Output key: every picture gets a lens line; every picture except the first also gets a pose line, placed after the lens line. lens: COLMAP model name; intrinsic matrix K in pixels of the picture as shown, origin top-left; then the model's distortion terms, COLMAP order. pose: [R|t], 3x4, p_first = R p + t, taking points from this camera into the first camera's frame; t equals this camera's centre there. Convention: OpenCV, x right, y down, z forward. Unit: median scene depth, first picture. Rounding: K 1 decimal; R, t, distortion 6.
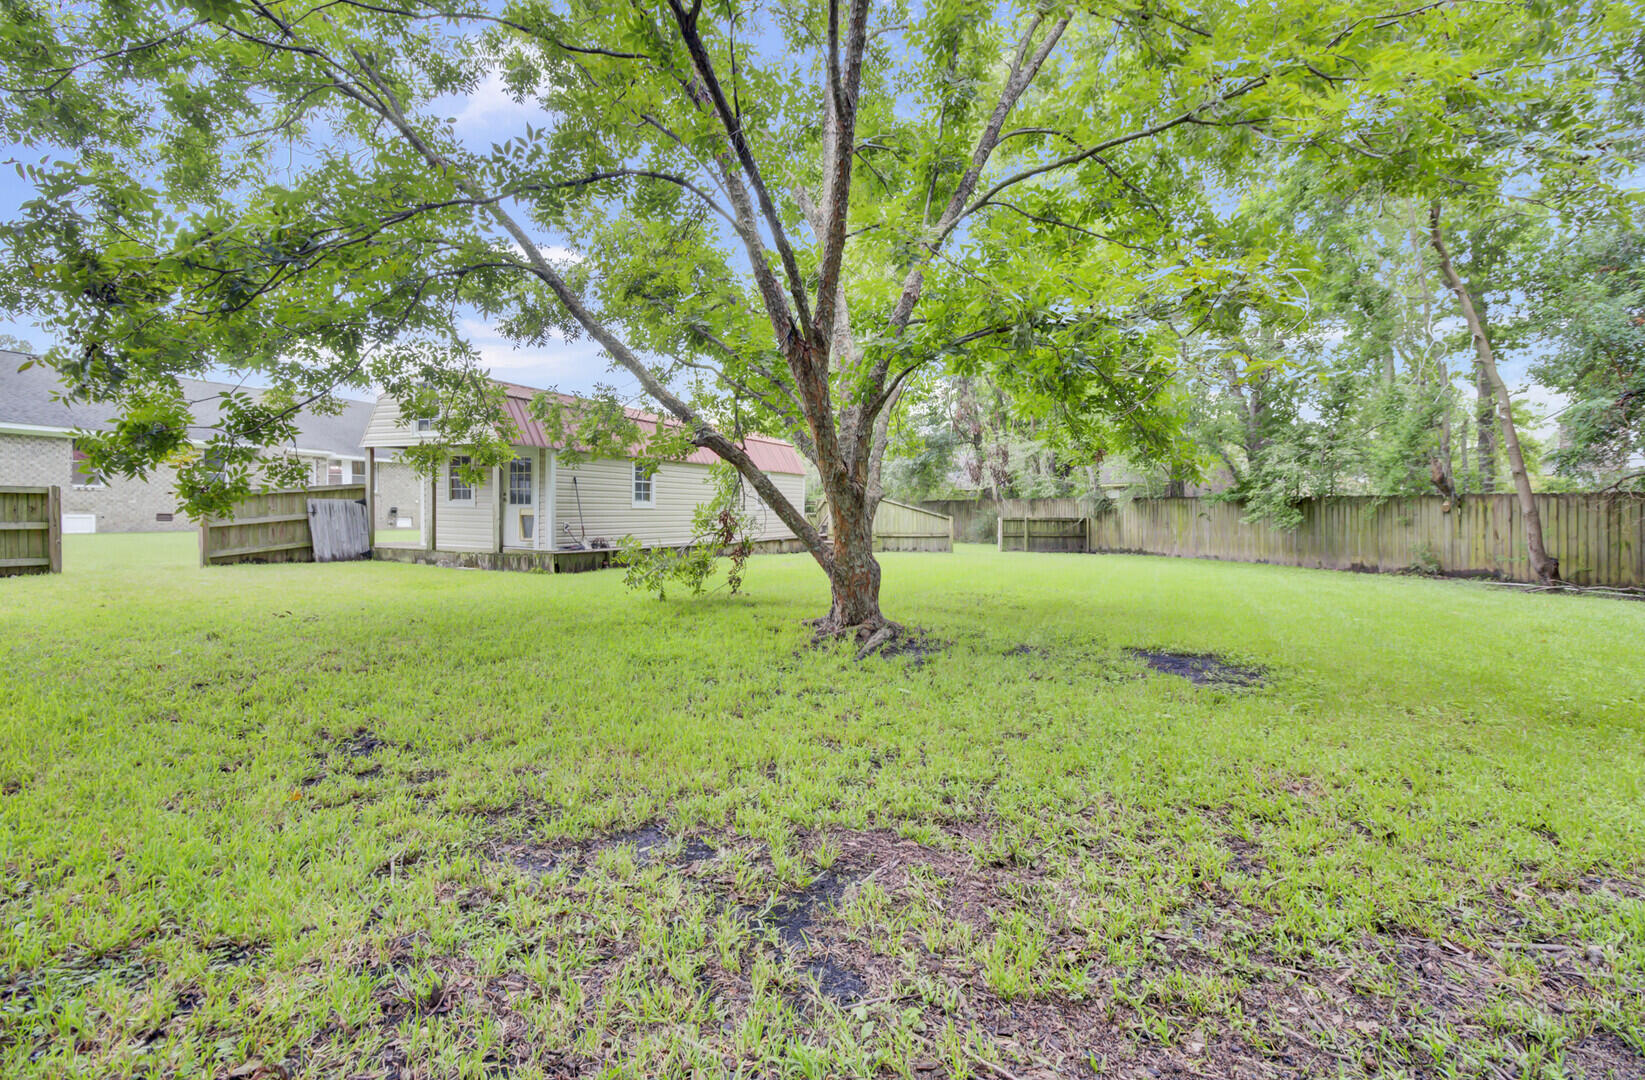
lens RADIAL K [[759.2, 0, 825.9], [0, 759.2, 520.6], [0, 0, 1]] dist [-0.001442, 0.000218]
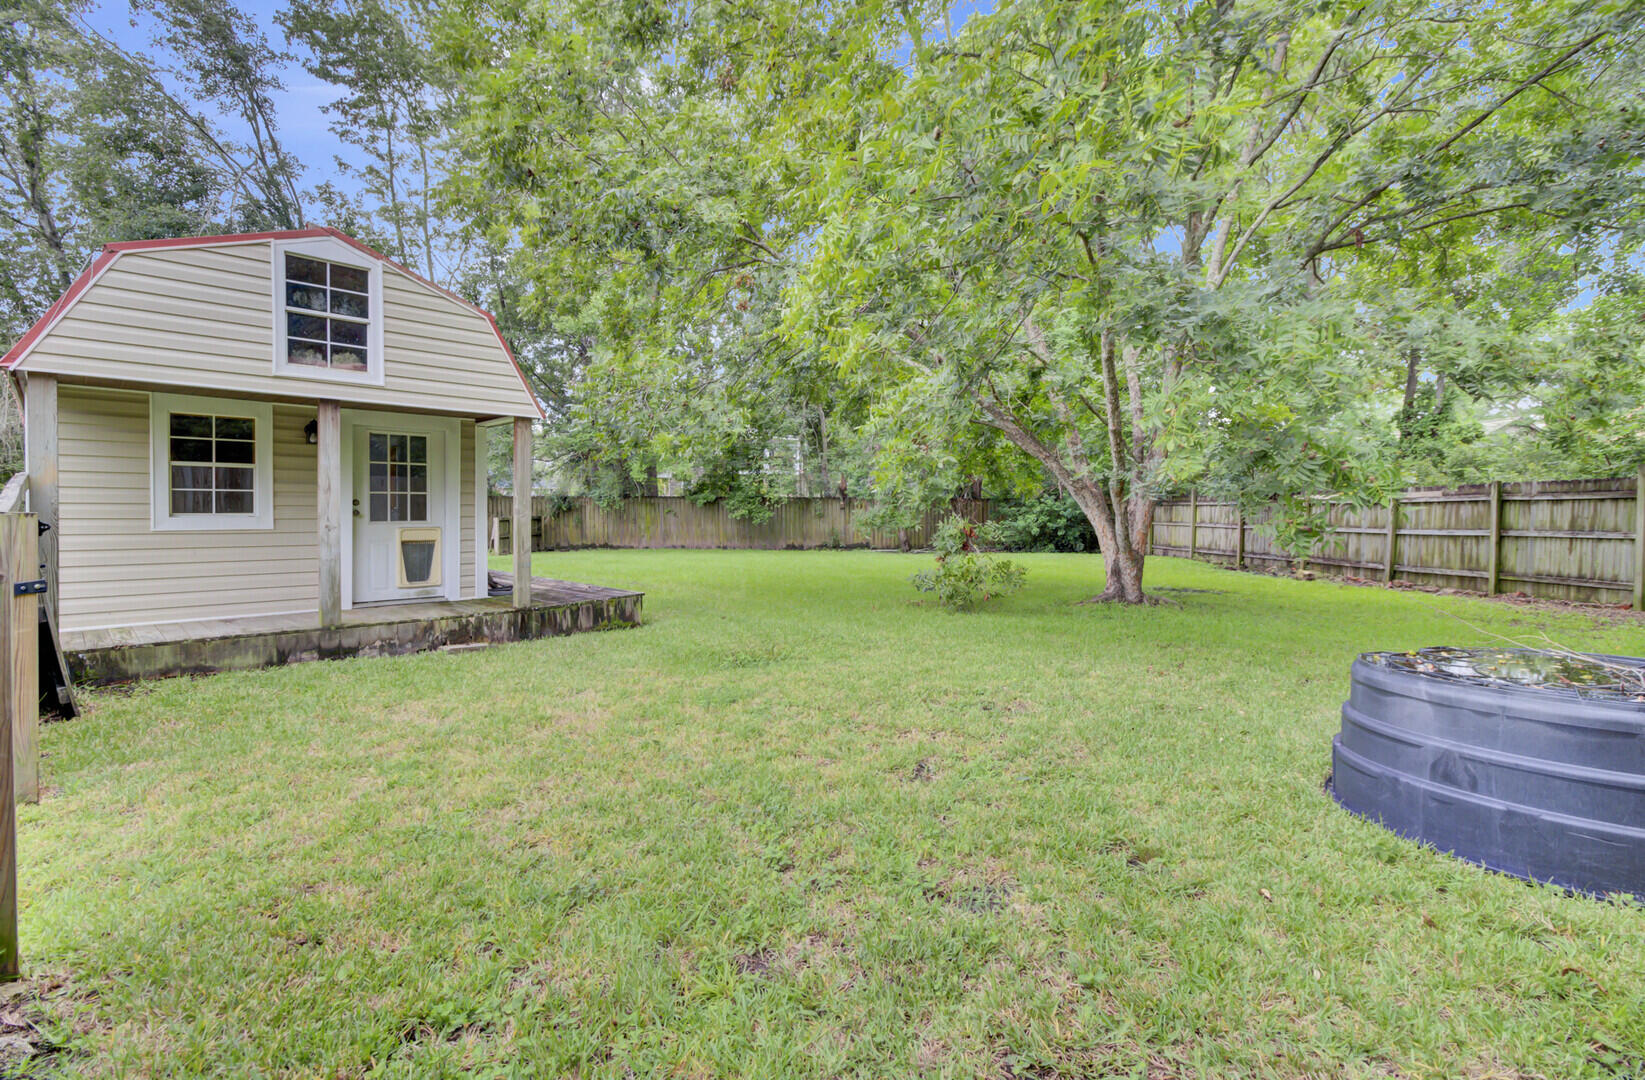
lens RADIAL K [[759.2, 0, 825.9], [0, 759.2, 520.6], [0, 0, 1]] dist [-0.001442, 0.000218]
pose [[0.338488, -0.028104, 0.940551, -0.724643], [0.011744, 0.999602, 0.025641, -0.028423], [-0.940898, 0.002367, 0.338683, 0.484854]]
